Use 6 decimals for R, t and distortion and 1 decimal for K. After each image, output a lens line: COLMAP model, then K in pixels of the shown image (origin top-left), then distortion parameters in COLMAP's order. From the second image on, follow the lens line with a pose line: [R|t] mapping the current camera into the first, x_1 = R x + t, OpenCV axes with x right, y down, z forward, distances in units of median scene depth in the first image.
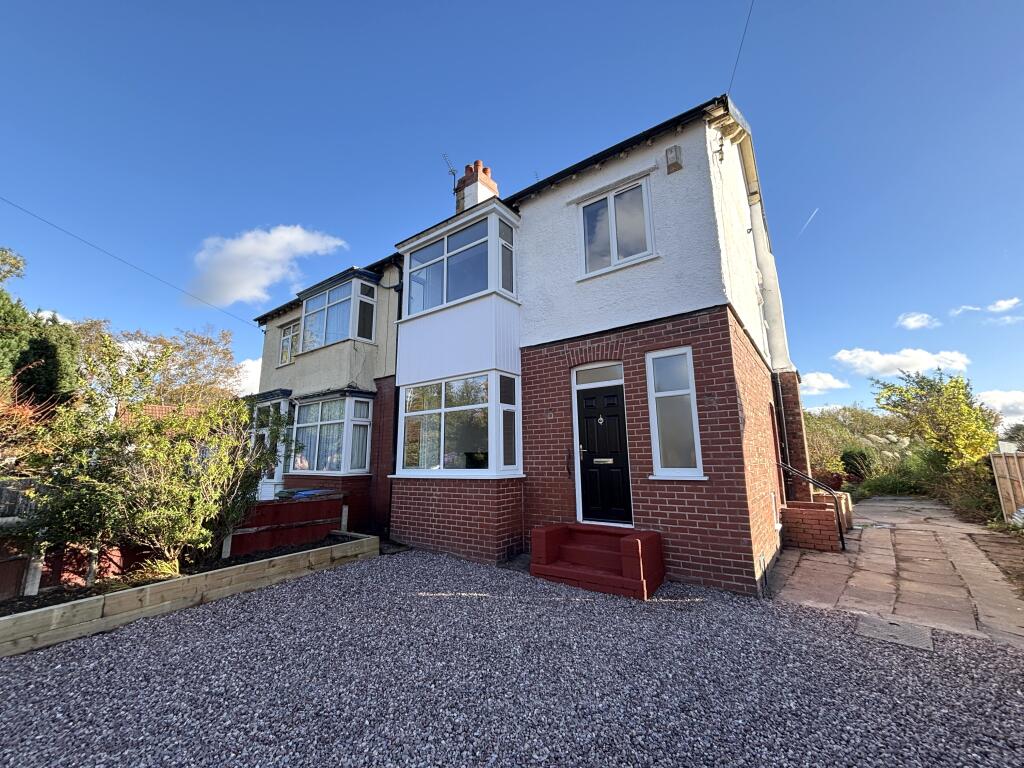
lens RADIAL K [[408.3, 0, 514.7], [0, 408.3, 384.4], [0, 0, 1]] dist [-0.002234, 0.000968]
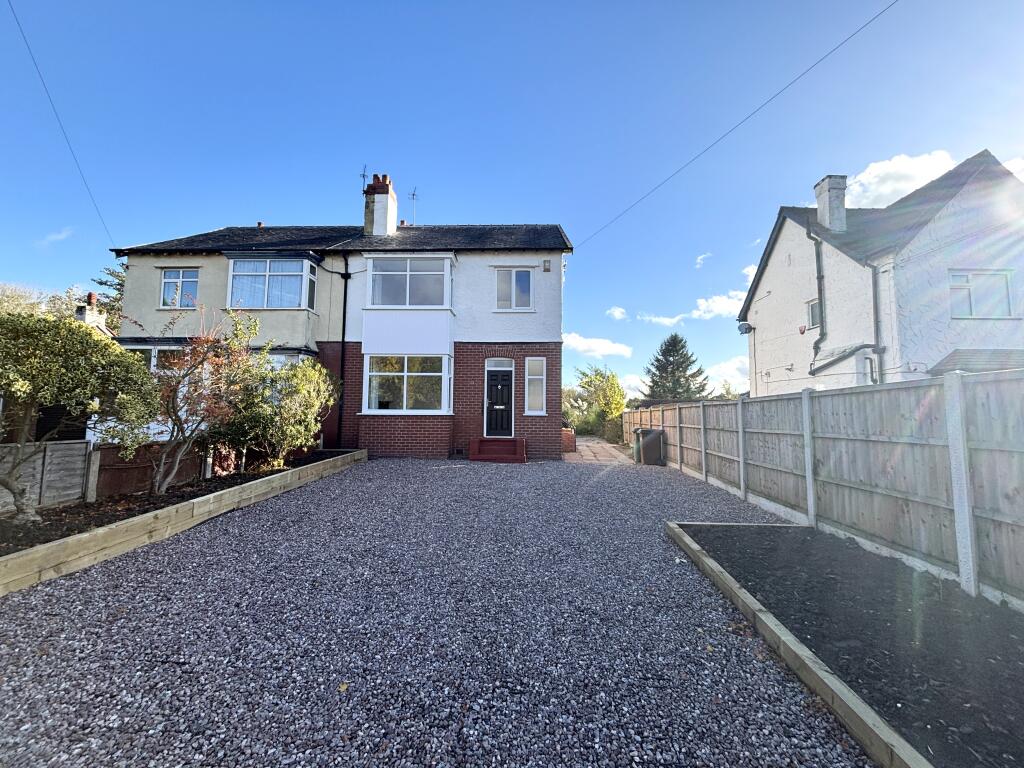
lens RADIAL K [[408.3, 0, 510.9], [0, 408.3, 380.4], [0, 0, 1]] dist [-0.002234, 0.000968]
pose [[0.820372, 0.070588, 0.567456, -0.764135], [-0.123070, 0.990891, 0.054662, -0.051674], [-0.558429, -0.114680, 0.821587, -0.578016]]
